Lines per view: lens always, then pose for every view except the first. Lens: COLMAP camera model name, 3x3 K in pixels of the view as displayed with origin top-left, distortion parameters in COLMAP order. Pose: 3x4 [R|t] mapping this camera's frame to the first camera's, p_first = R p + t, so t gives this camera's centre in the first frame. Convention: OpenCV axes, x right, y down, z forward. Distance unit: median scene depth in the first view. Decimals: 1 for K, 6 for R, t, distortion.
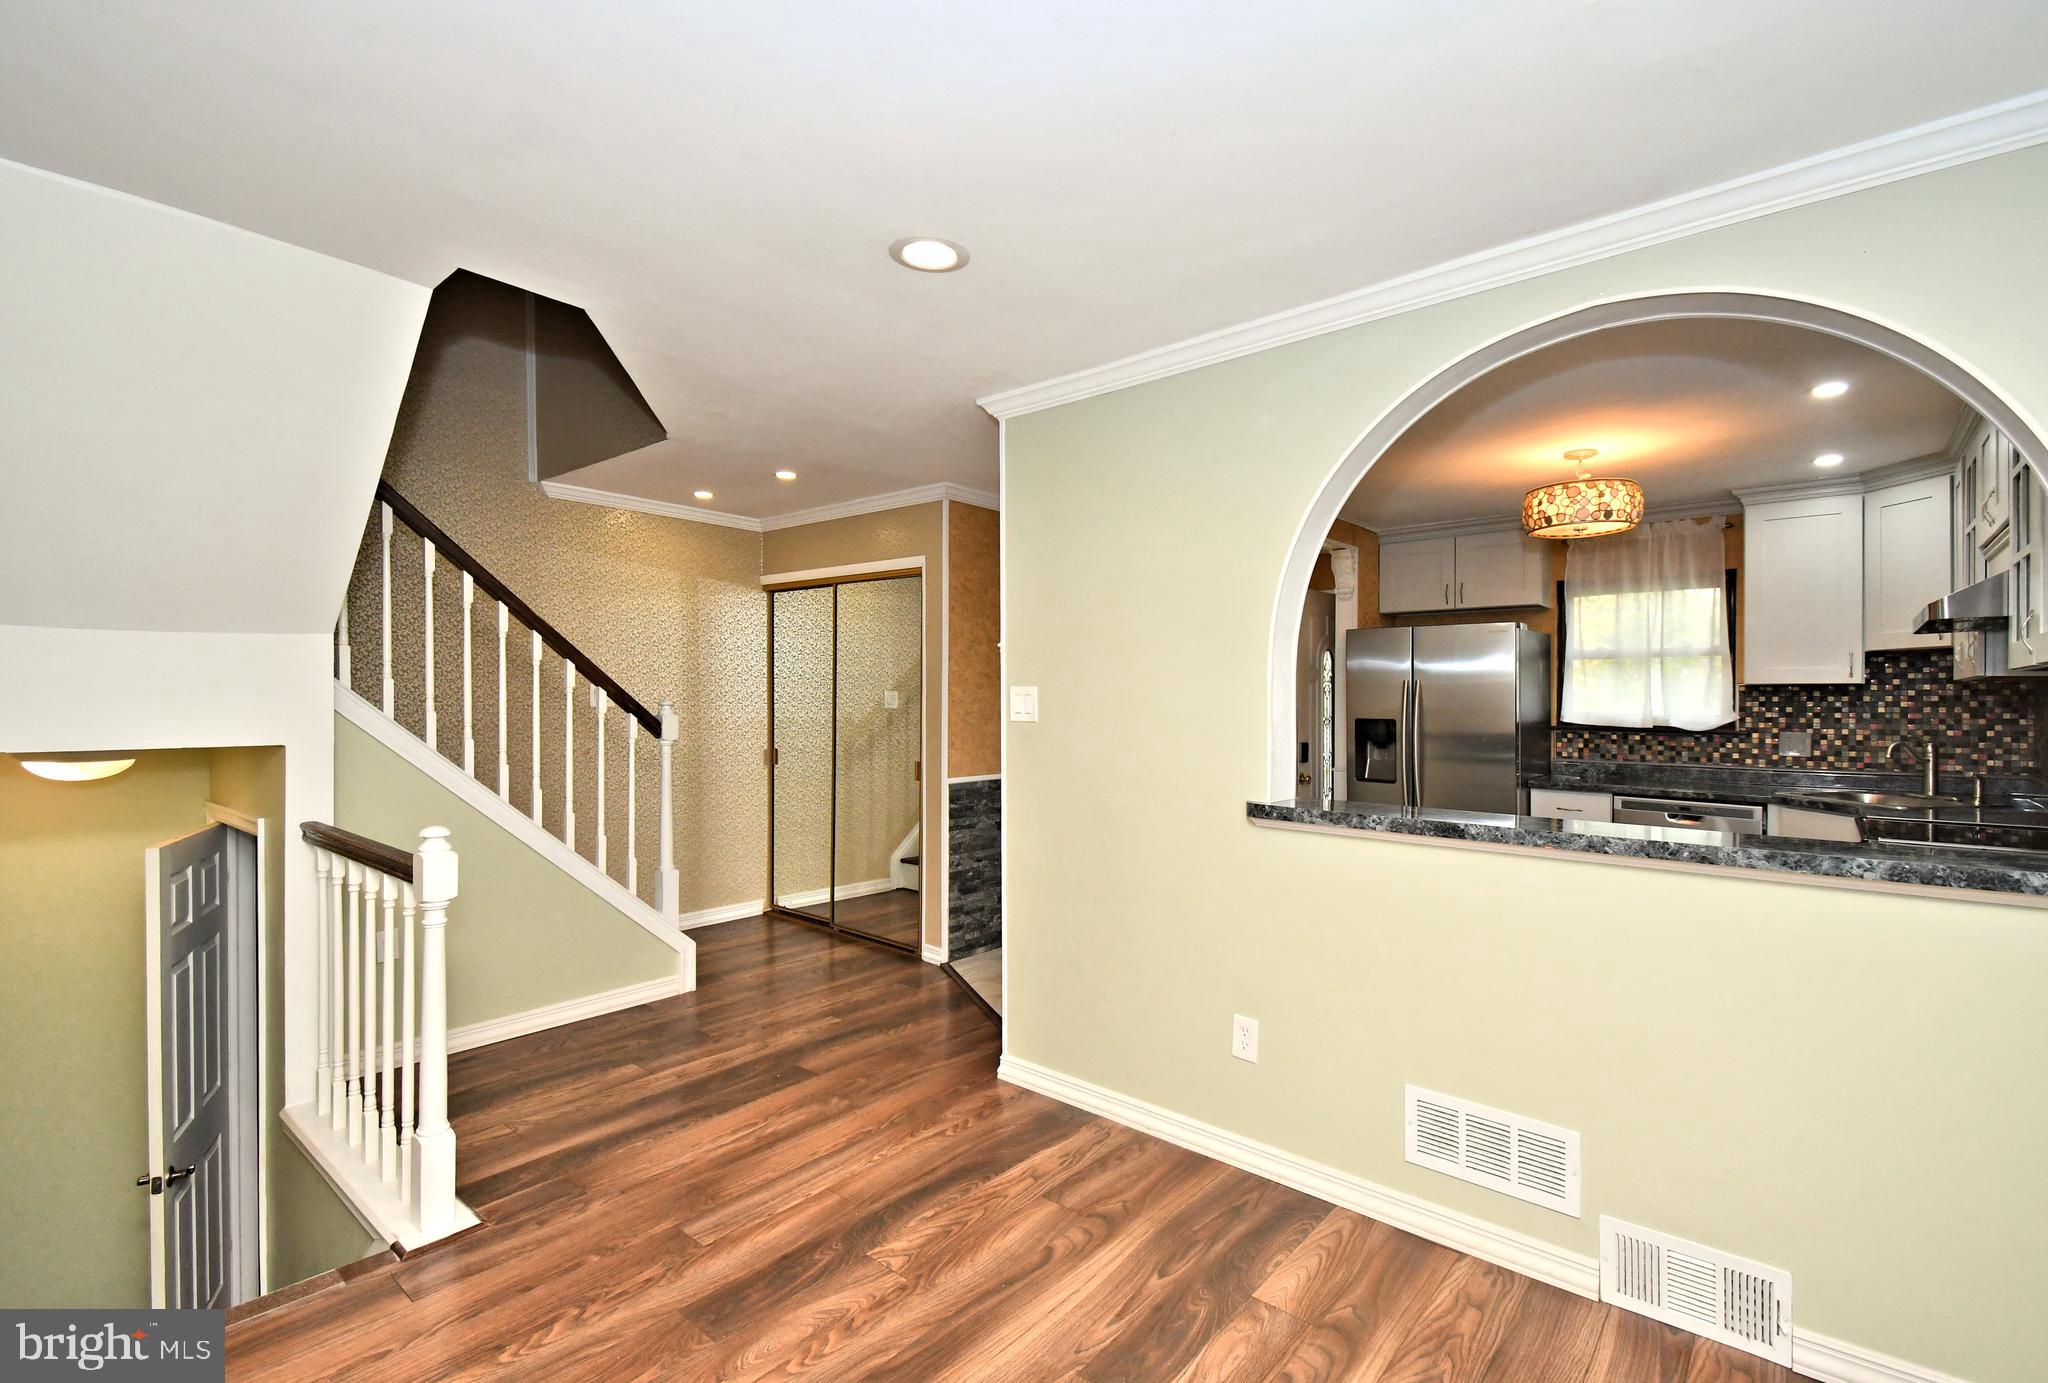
lens RADIAL K [[853.1, 0, 1028.5], [0, 853.1, 683.3], [0, 0, 1]] dist [0.000582, -0.005153]
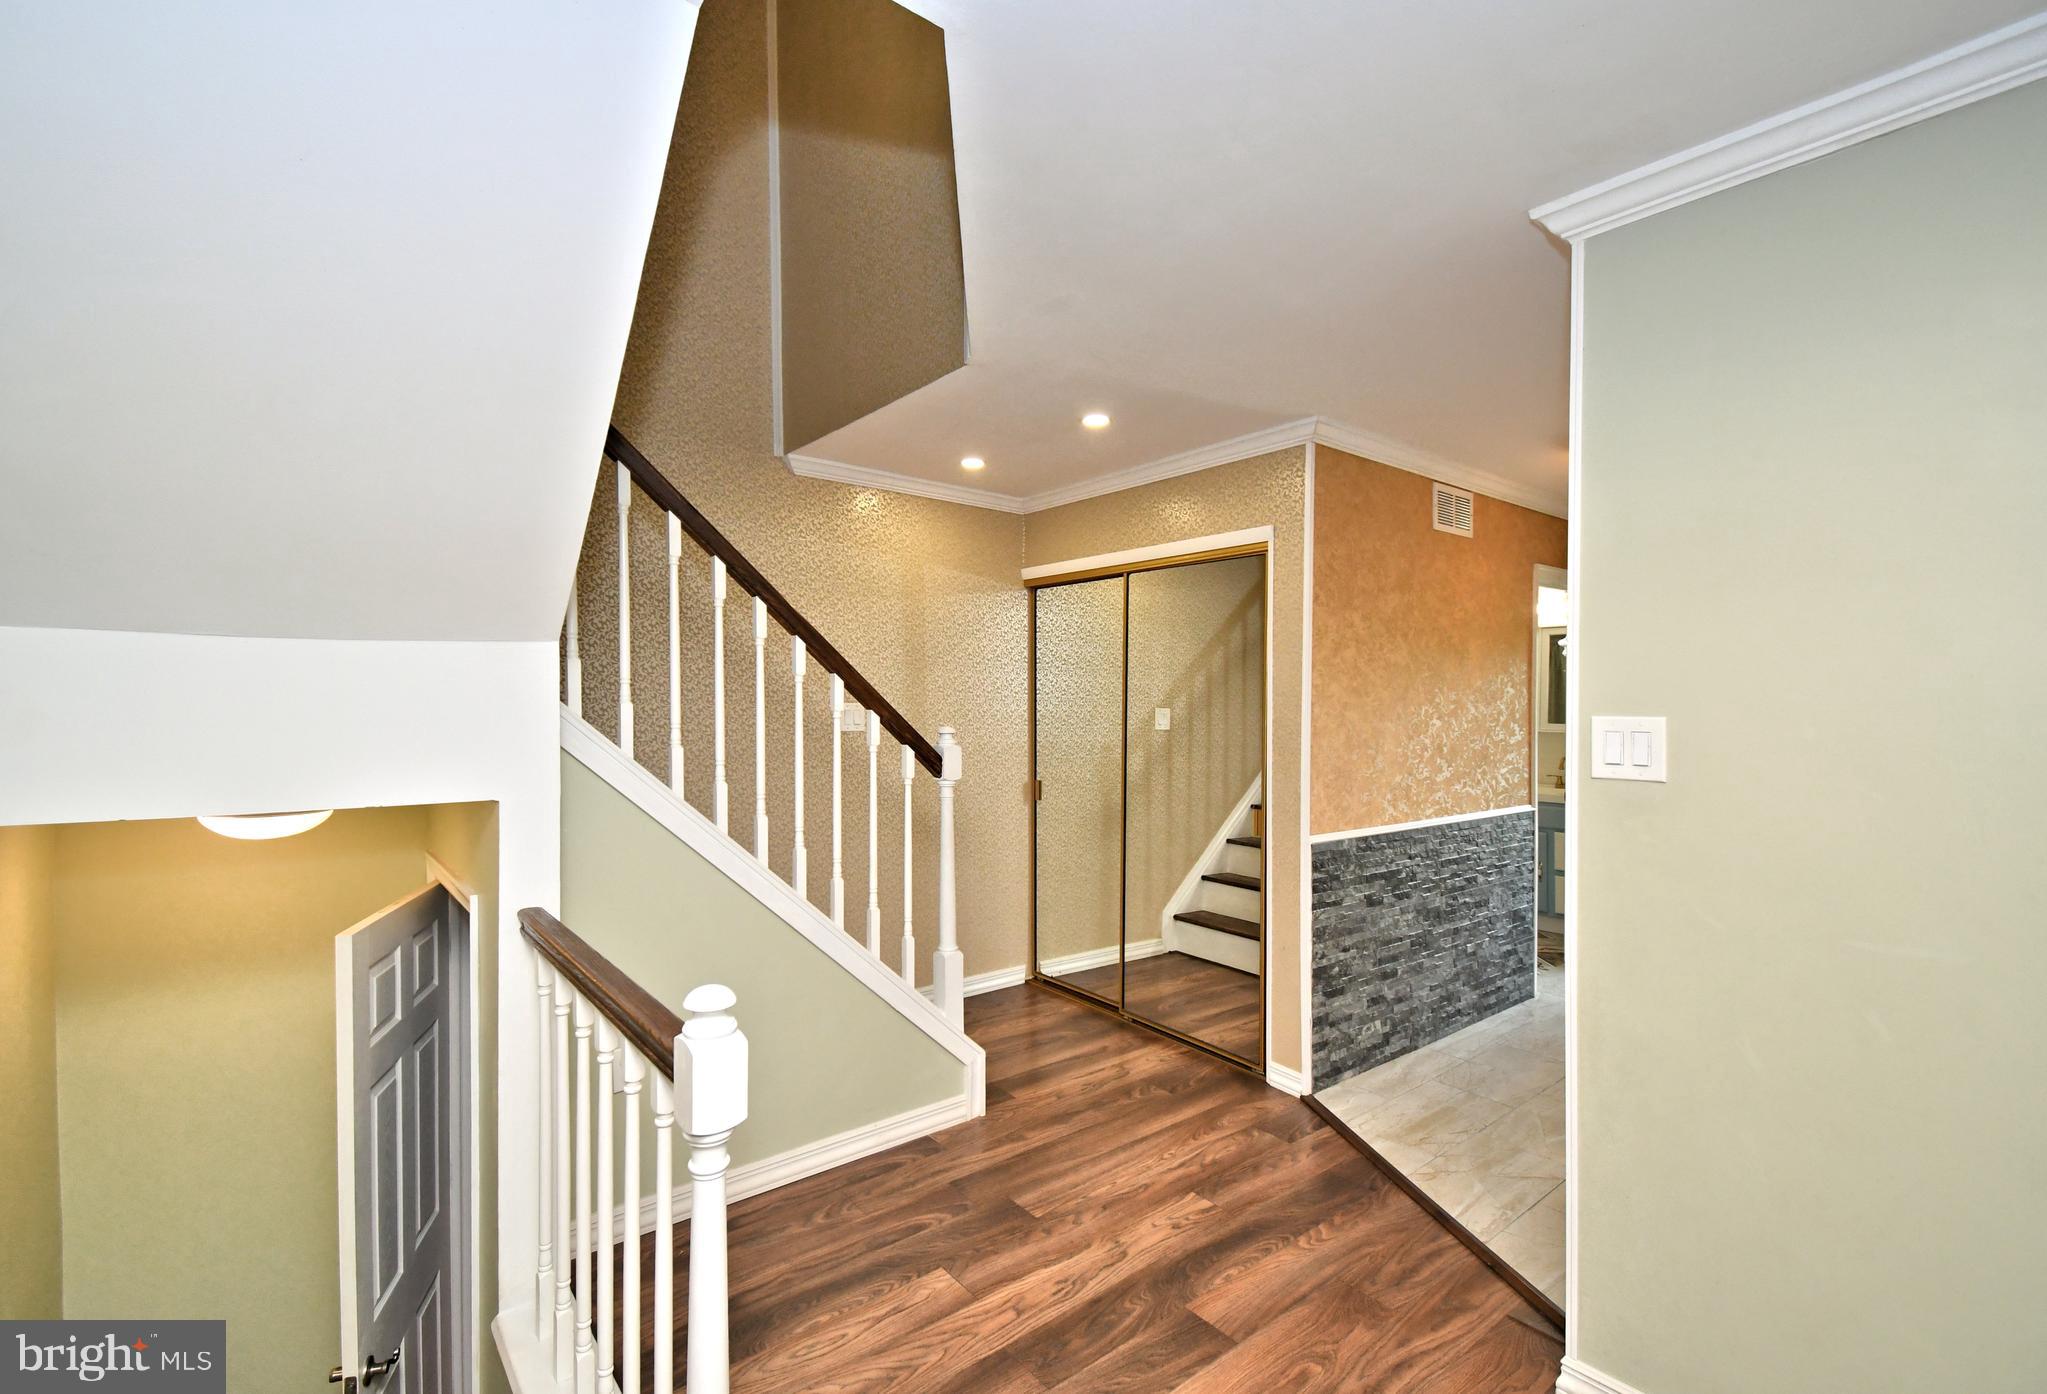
lens RADIAL K [[921.5, 0, 1023.5], [0, 921.5, 697.0], [0, 0, 1]] dist [0.000447, -0.000254]
pose [[0.973109, -0.002359, -0.230333, -0.174114], [0.002653, 0.999996, 0.000969, -0.007313], [0.230330, -0.001554, 0.973111, 0.226365]]
